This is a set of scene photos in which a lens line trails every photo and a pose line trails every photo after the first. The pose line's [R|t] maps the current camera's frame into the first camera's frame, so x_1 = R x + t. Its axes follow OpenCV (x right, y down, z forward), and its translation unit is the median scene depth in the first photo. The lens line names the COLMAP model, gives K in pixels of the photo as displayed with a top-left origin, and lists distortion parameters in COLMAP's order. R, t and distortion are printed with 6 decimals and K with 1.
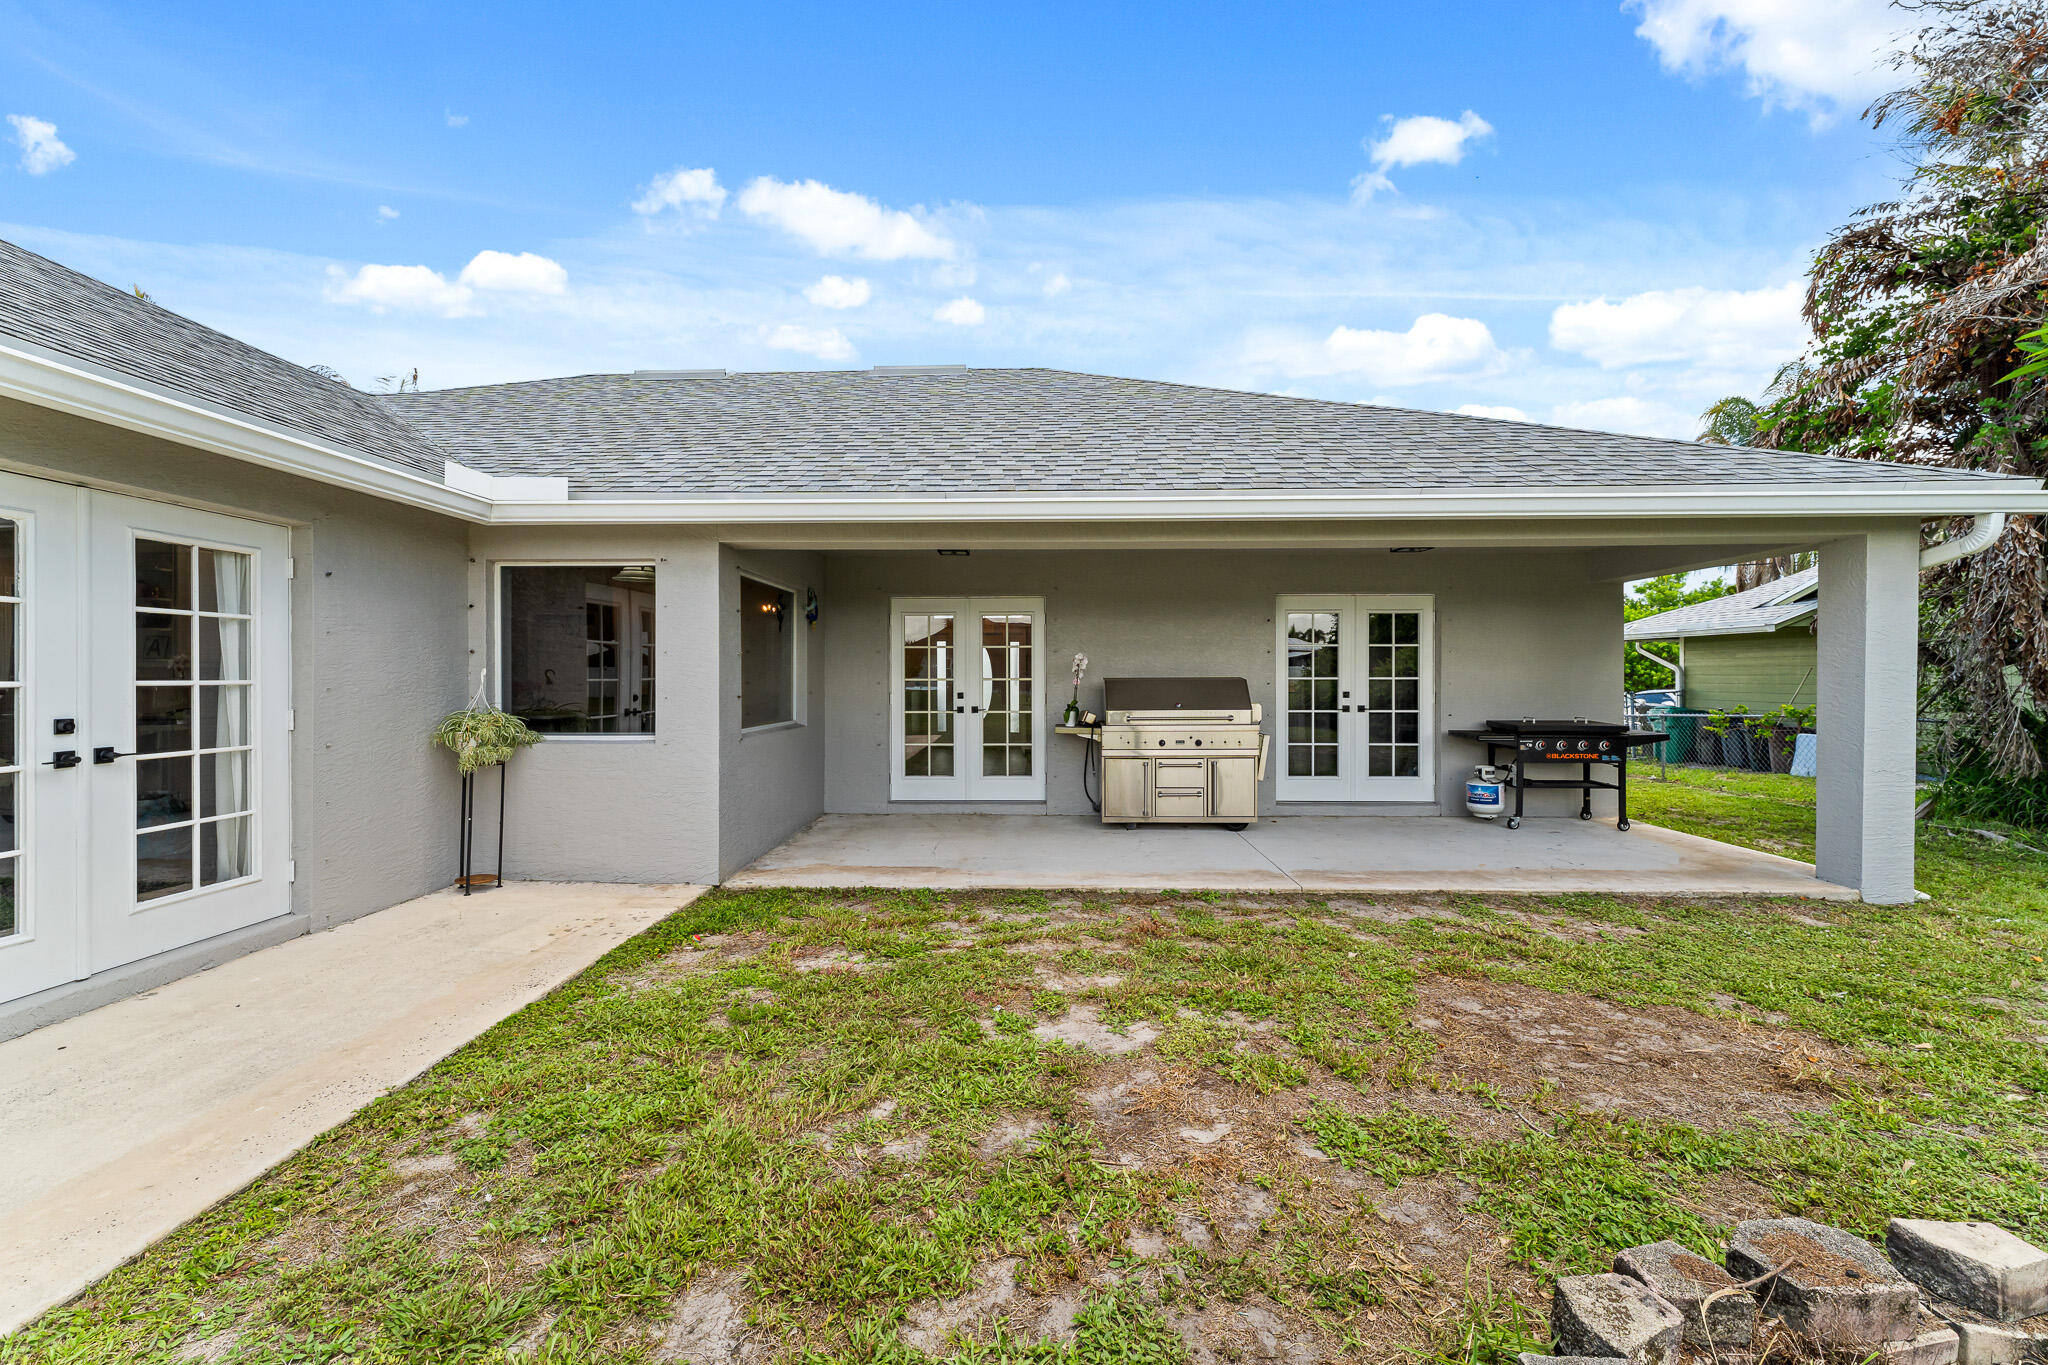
lens RADIAL K [[824.2, 0, 1017.0], [0, 824.2, 677.3], [0, 0, 1]] dist [-0.003595, 0.000212]
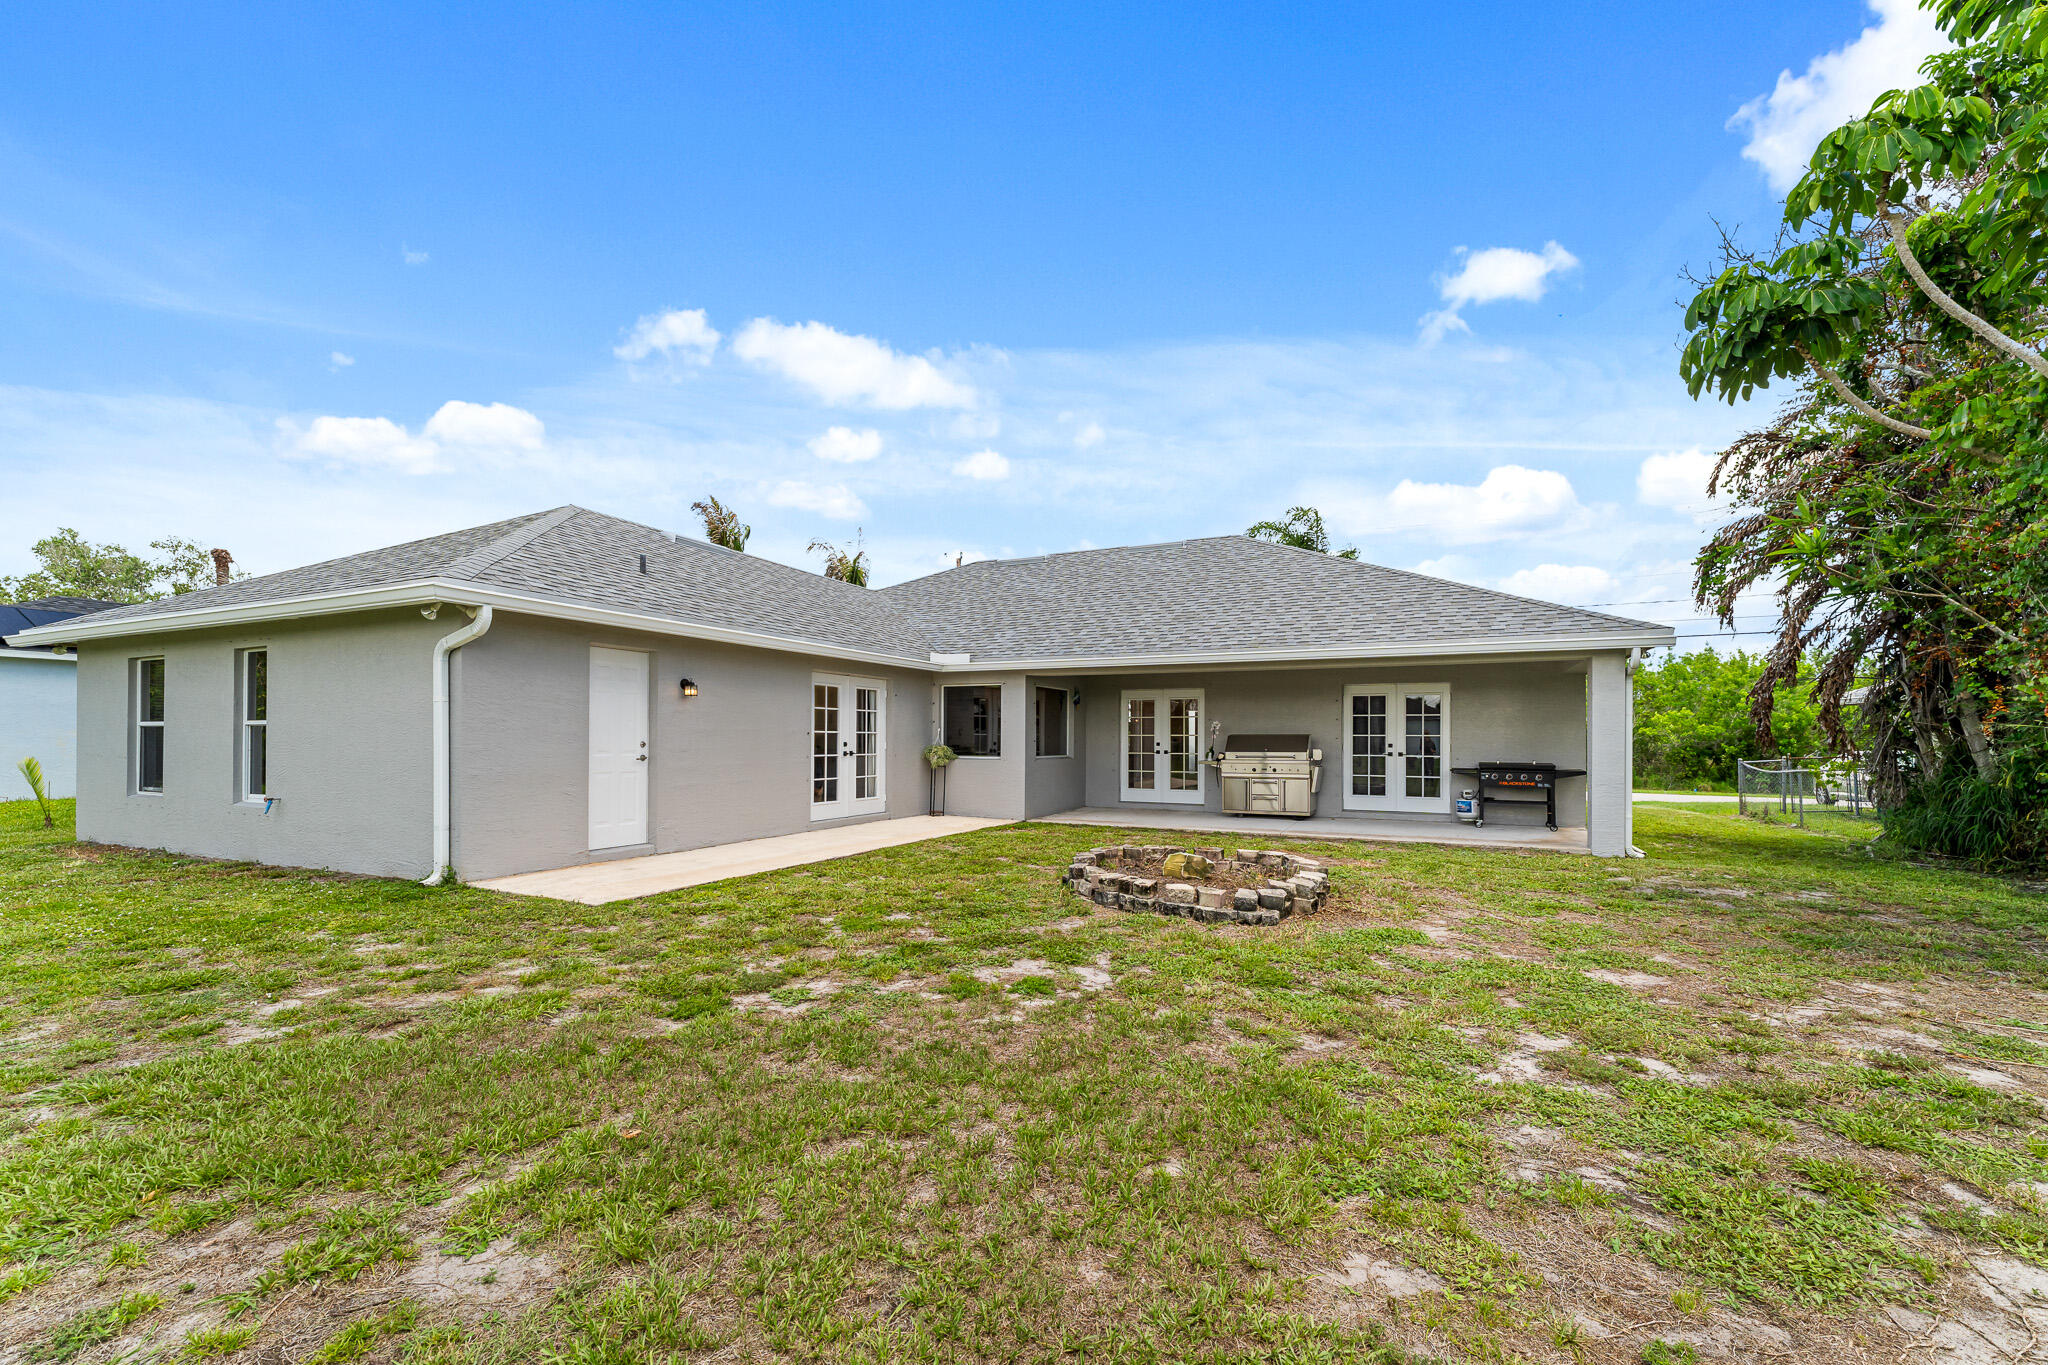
lens RADIAL K [[824.2, 0, 1019.8], [0, 824.2, 729.2], [0, 0, 1]] dist [-0.003595, 0.000212]
pose [[0.917075, 0.000836, -0.398713, 0.425388], [-0.006292, 0.999904, -0.012375, 0.015518], [0.398664, 0.013857, 0.916992, -0.882494]]
